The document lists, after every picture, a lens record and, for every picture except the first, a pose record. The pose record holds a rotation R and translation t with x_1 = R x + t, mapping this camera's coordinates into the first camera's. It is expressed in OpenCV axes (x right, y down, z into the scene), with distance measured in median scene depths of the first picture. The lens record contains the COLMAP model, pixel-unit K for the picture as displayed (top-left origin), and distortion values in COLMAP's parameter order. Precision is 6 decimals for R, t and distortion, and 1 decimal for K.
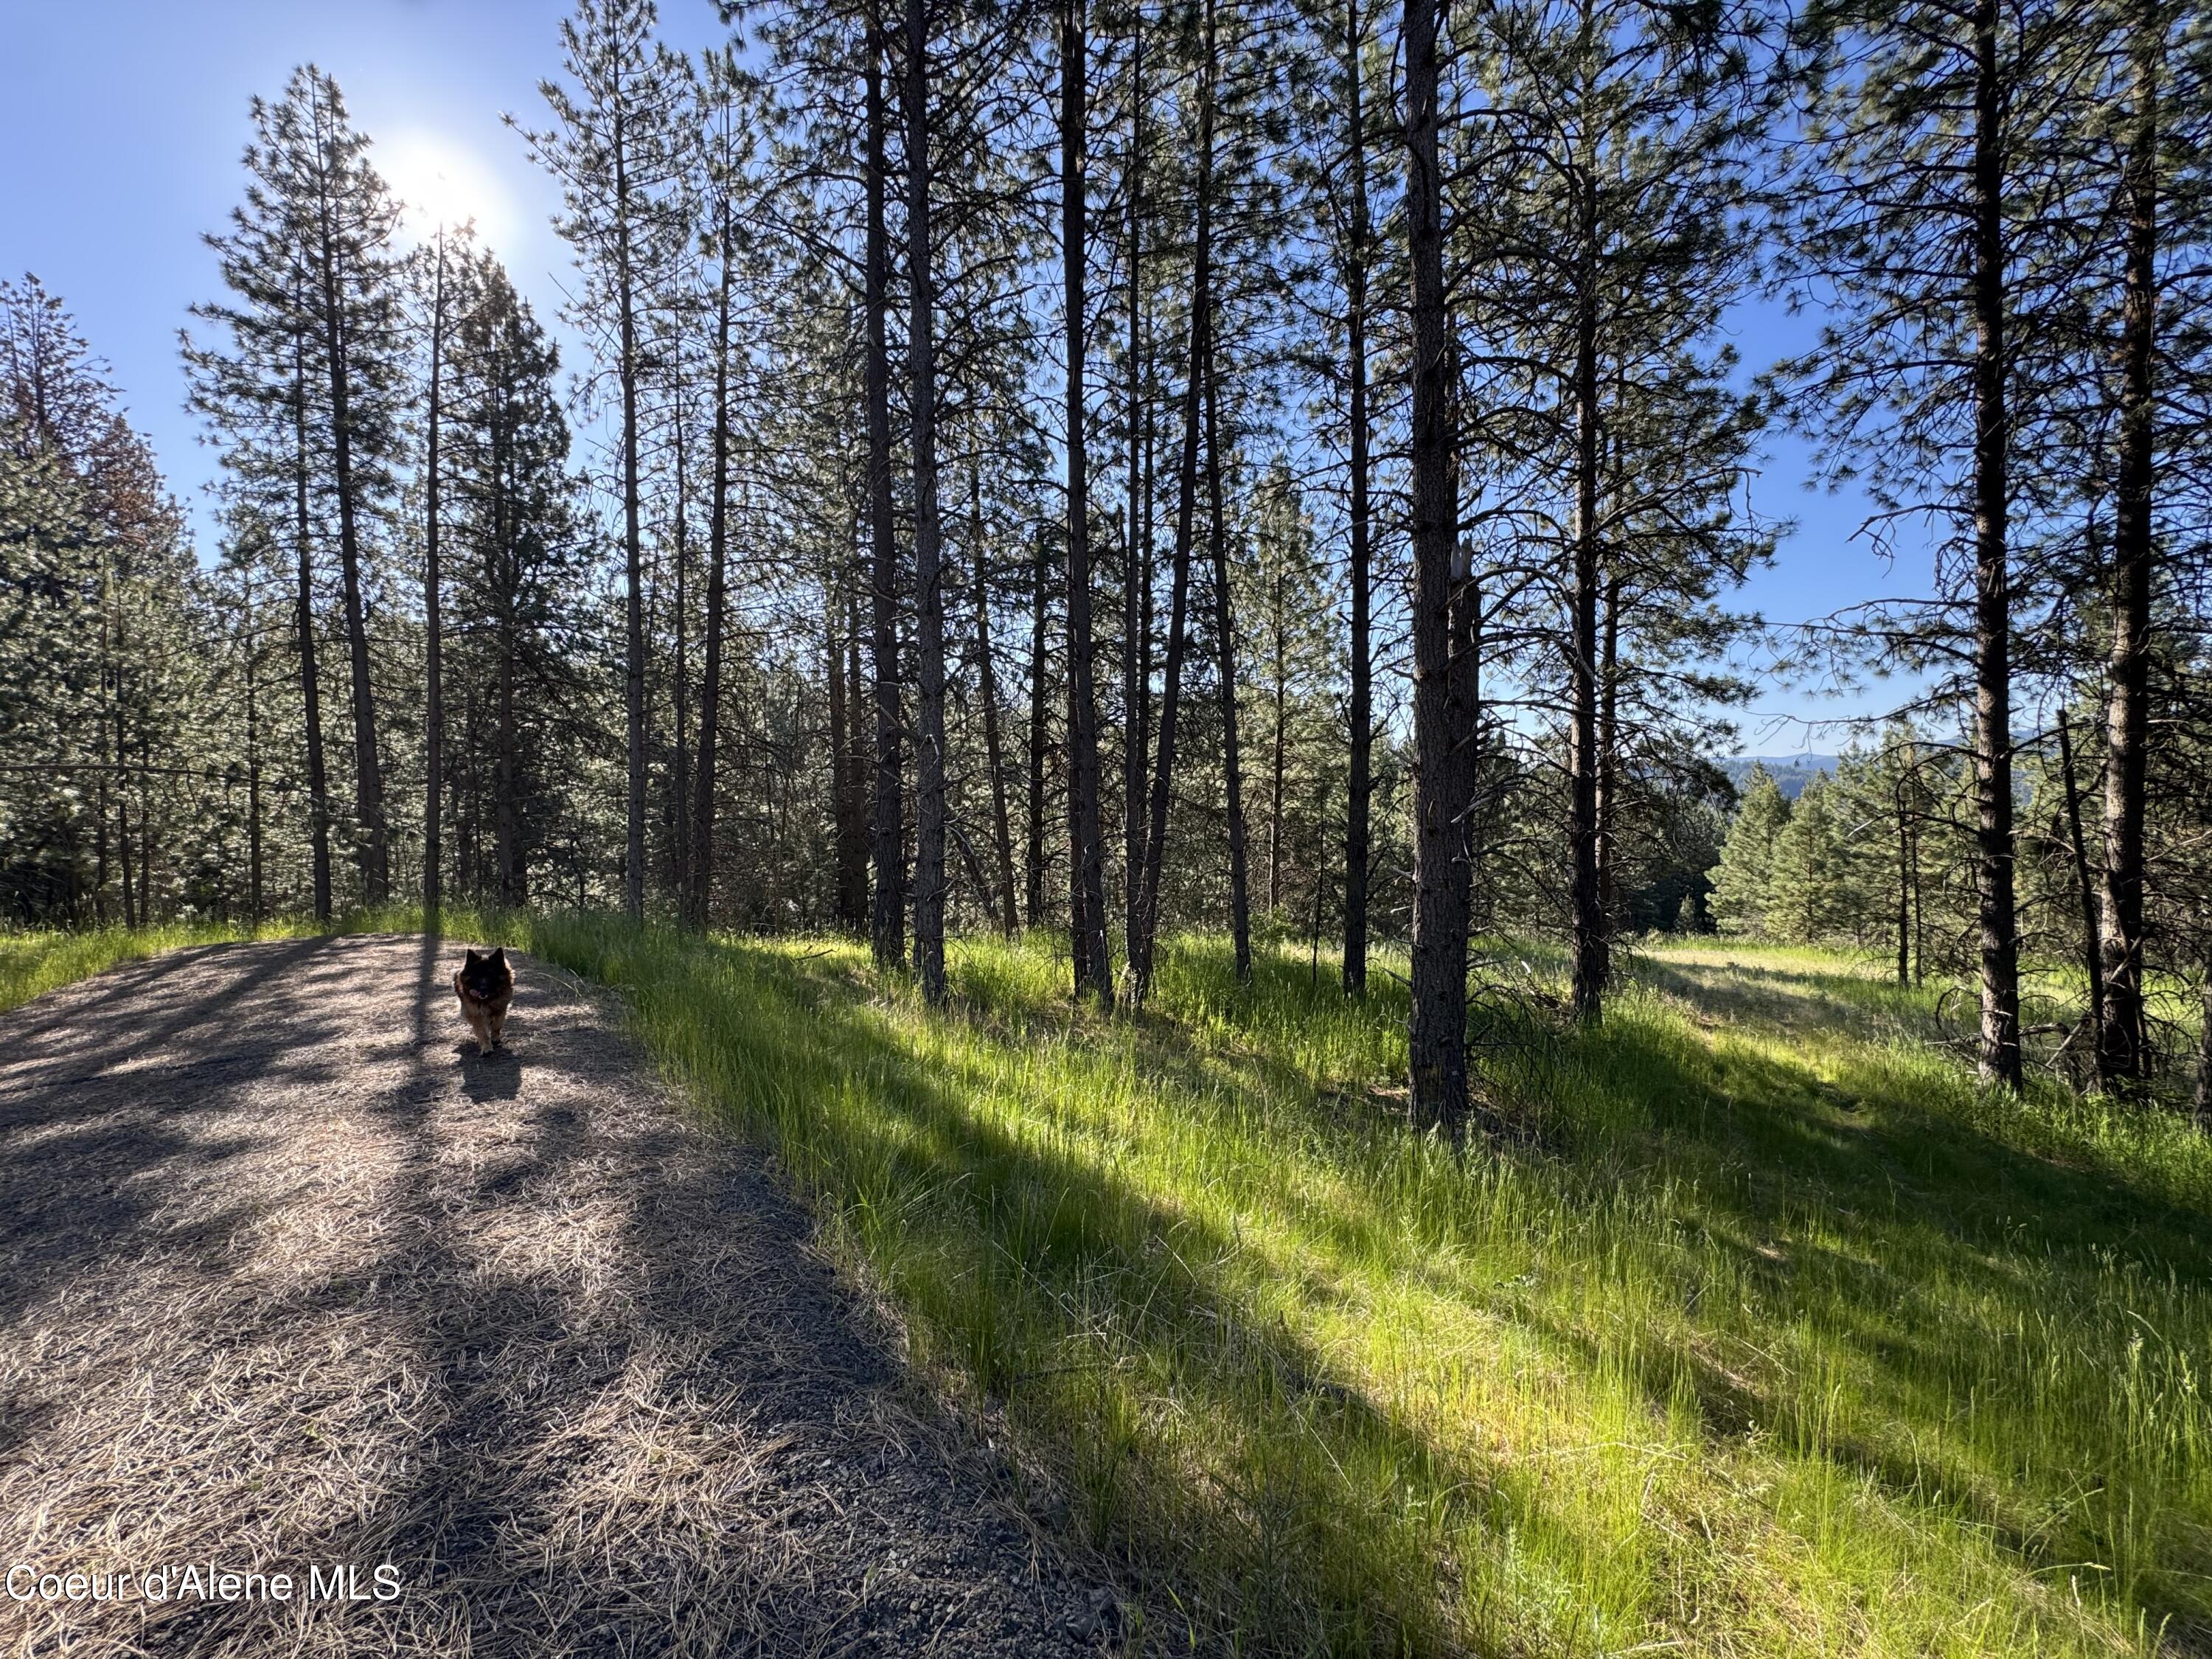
lens RADIAL K [[879.1, 0, 1108.3], [0, 879.1, 821.8], [0, 0, 1]] dist [-0.000192, -0.000414]
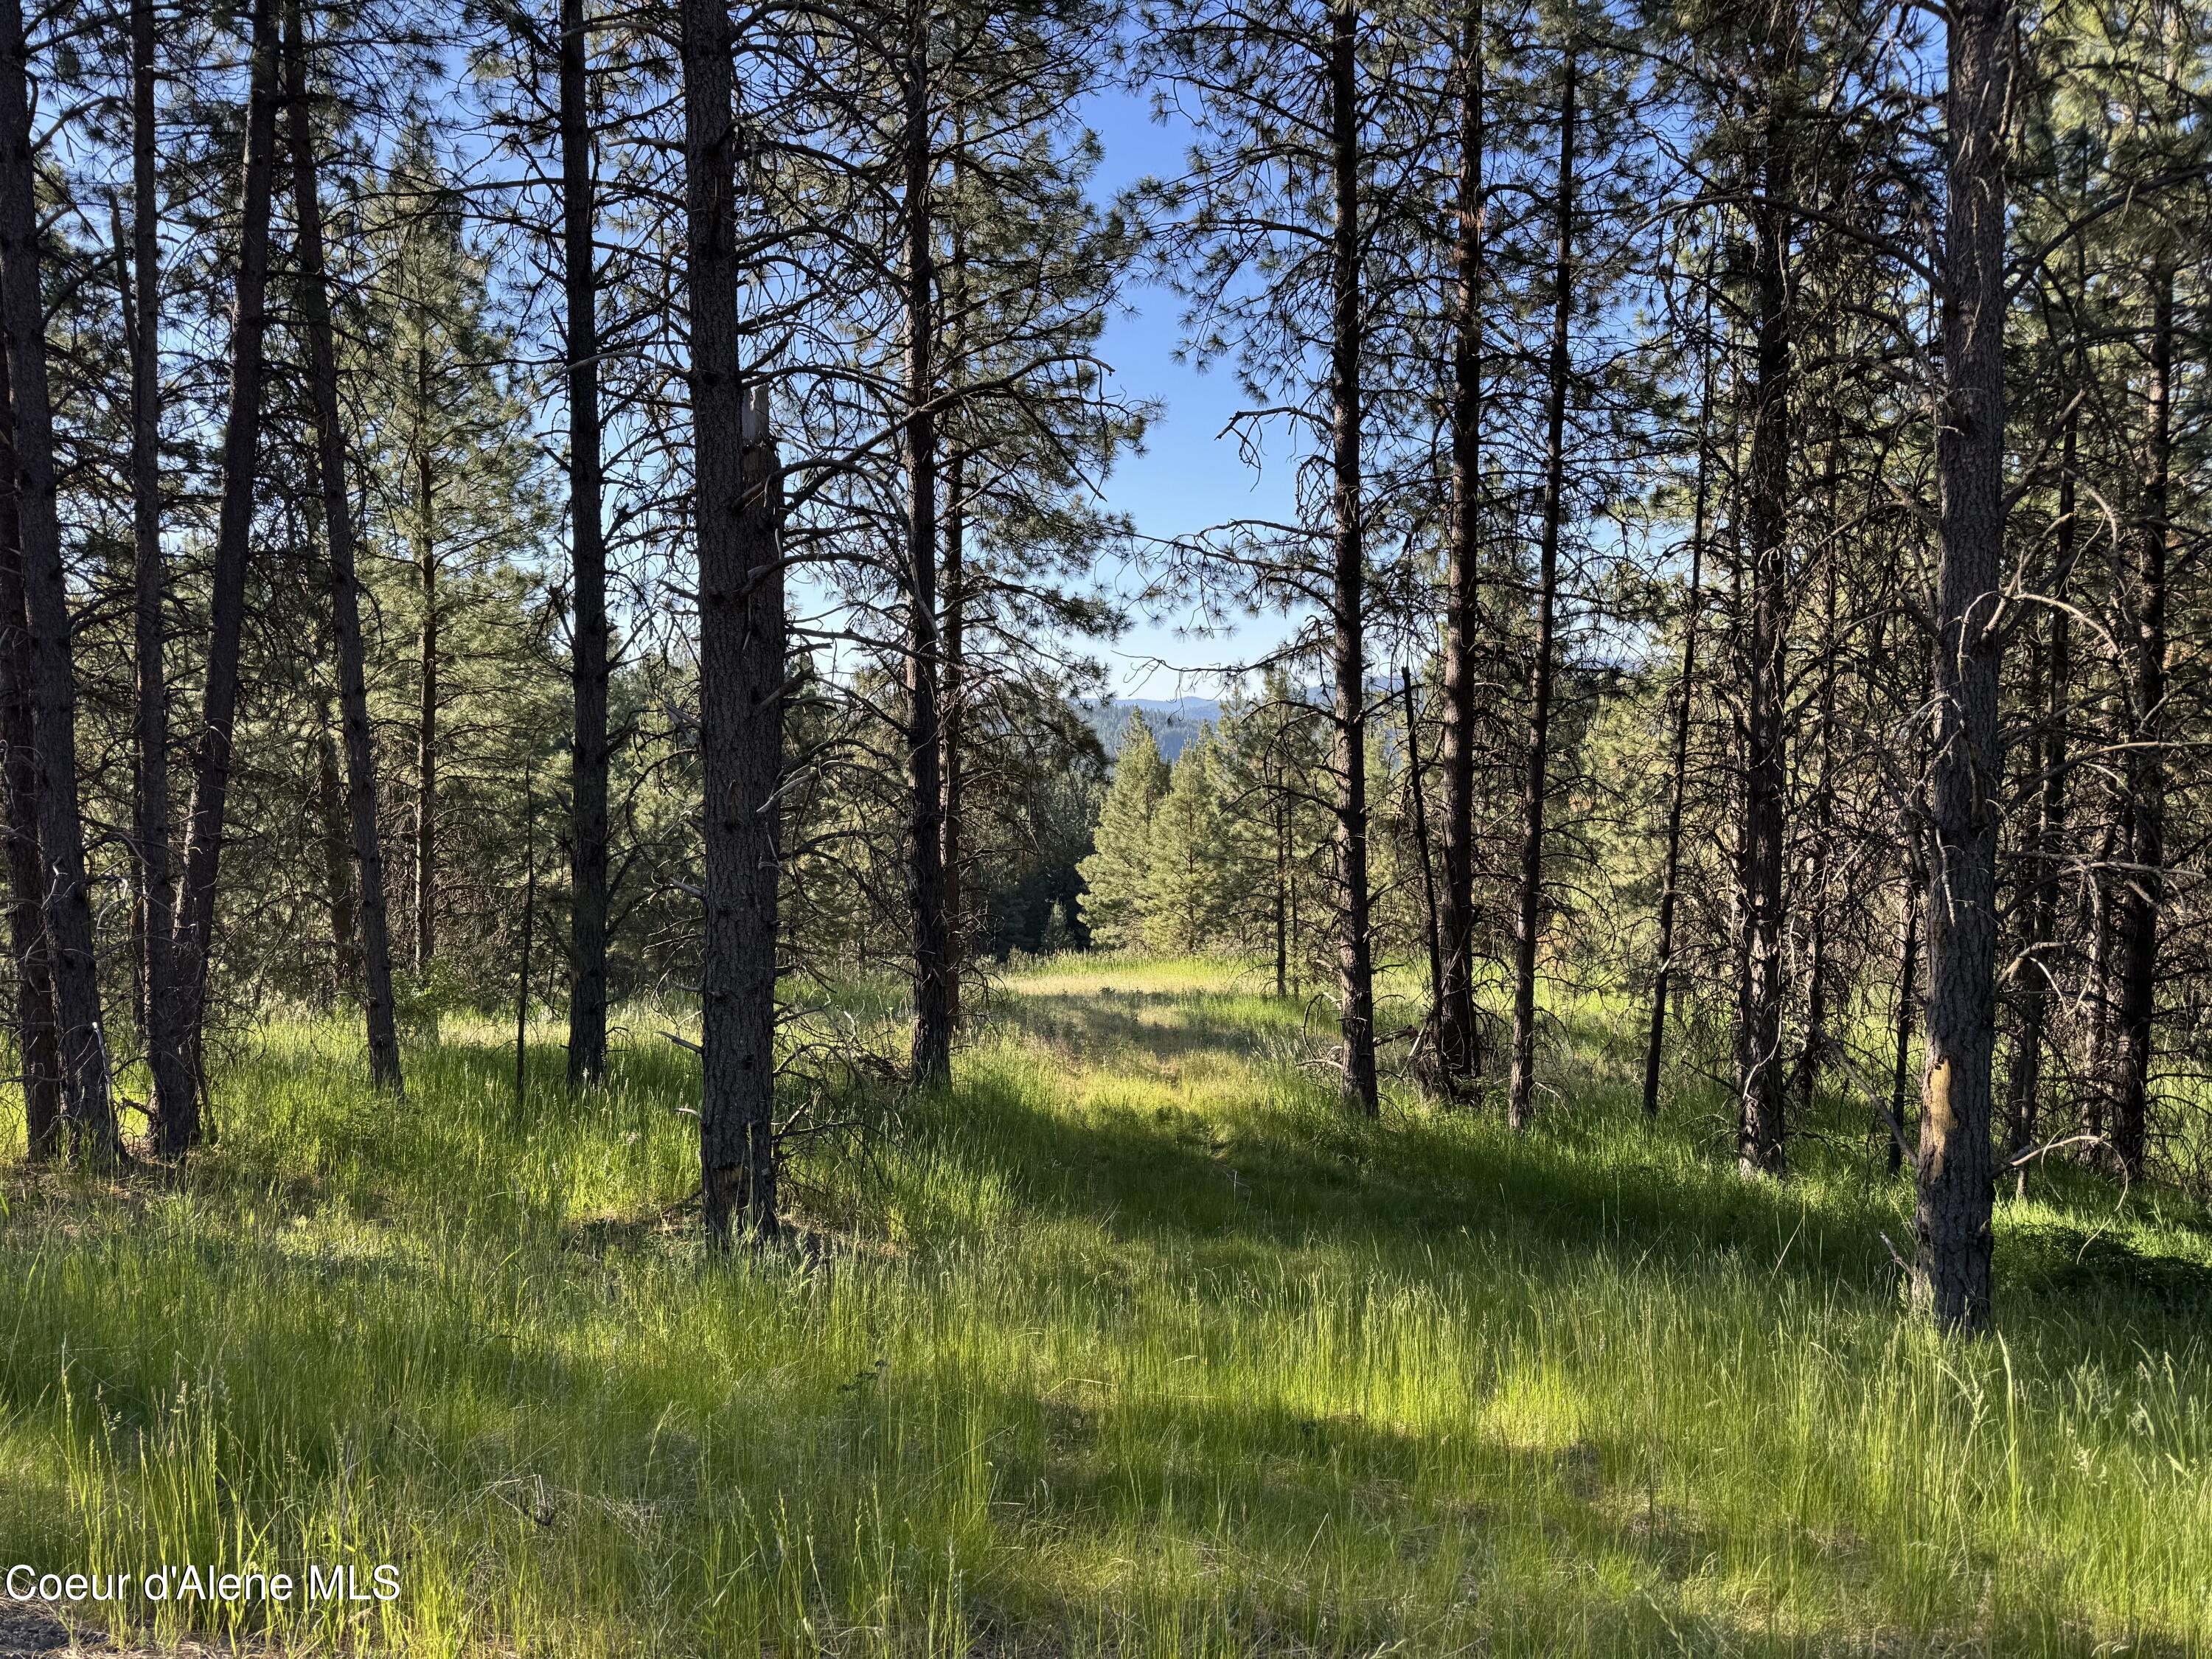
lens RADIAL K [[1530.9, 0, 1091.7], [0, 1530.9, 874.2], [0, 0, 1]] dist [0.002103, -0.040808]
pose [[0.822283, -0.041593, 0.567557, -0.034132], [0.012893, 0.998431, 0.054489, -0.006924], [-0.568932, -0.037487, 0.821529, -0.061619]]
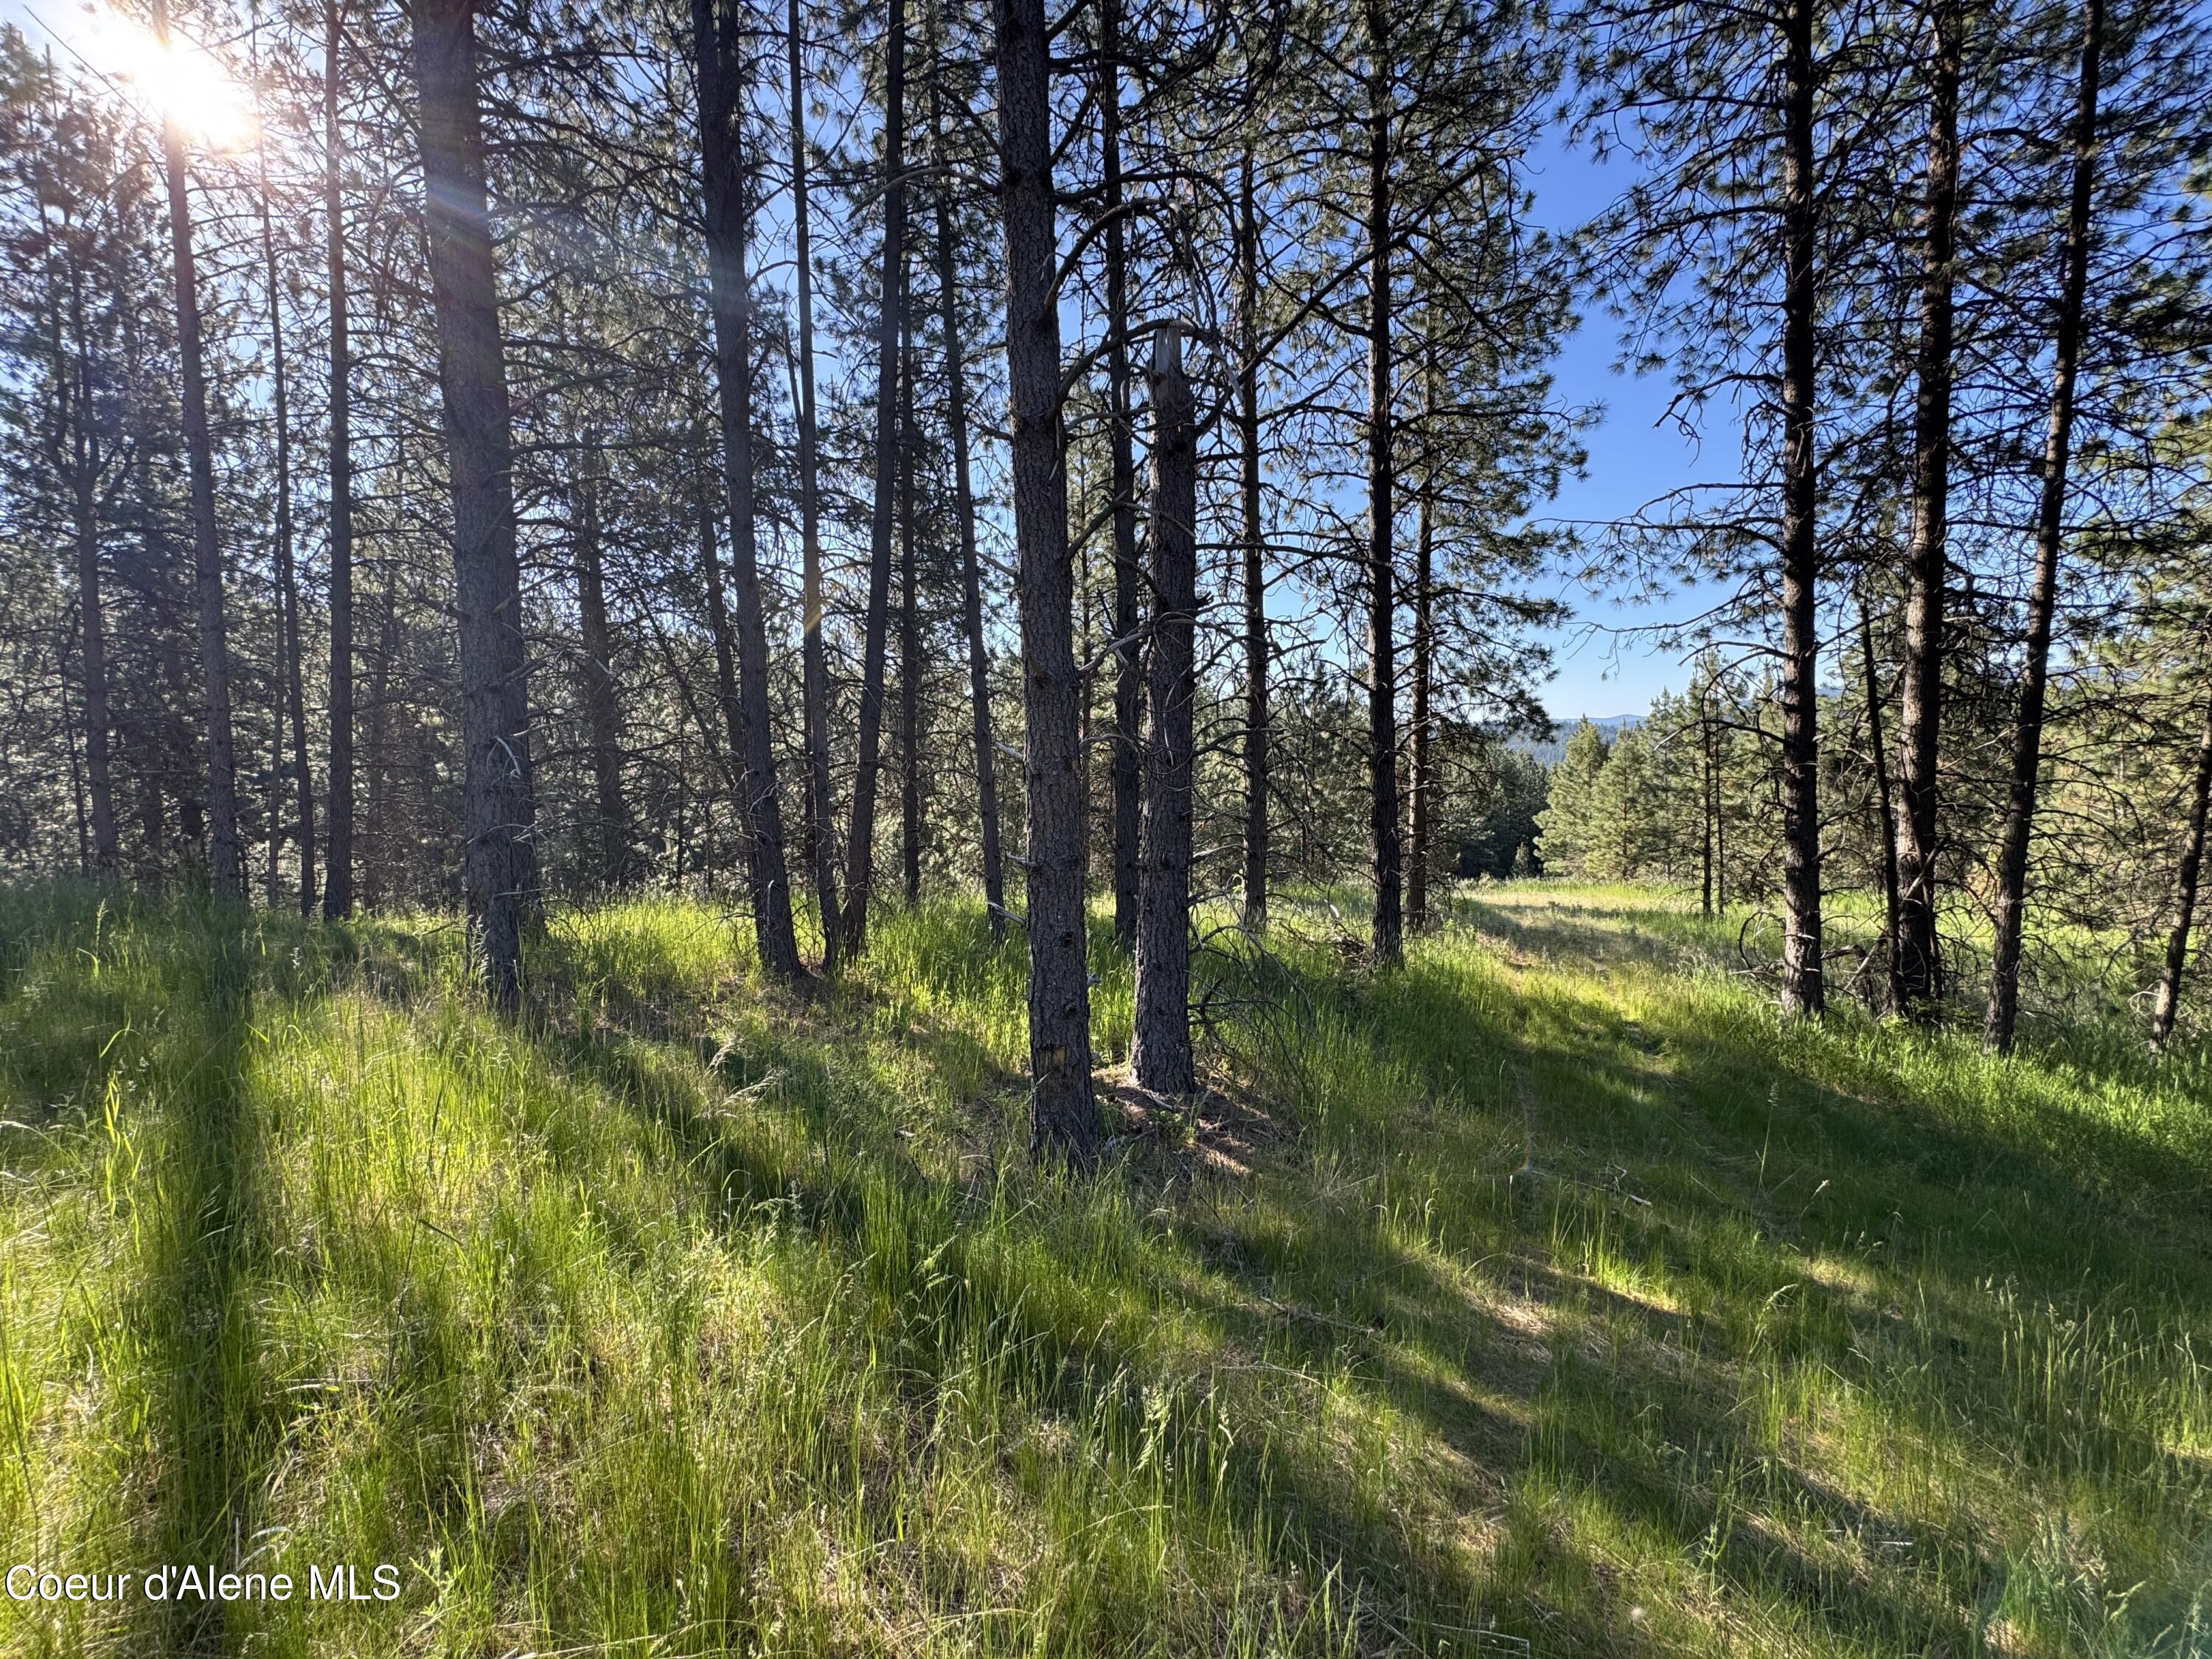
lens RADIAL K [[879.1, 0, 1108.3], [0, 879.1, 821.8], [0, 0, 1]] dist [-0.000192, -0.000414]
pose [[0.990223, -0.026058, 0.137038, 0.132111], [0.020947, 0.999035, 0.038602, 0.036154], [-0.137911, -0.035354, 0.989813, 0.148617]]
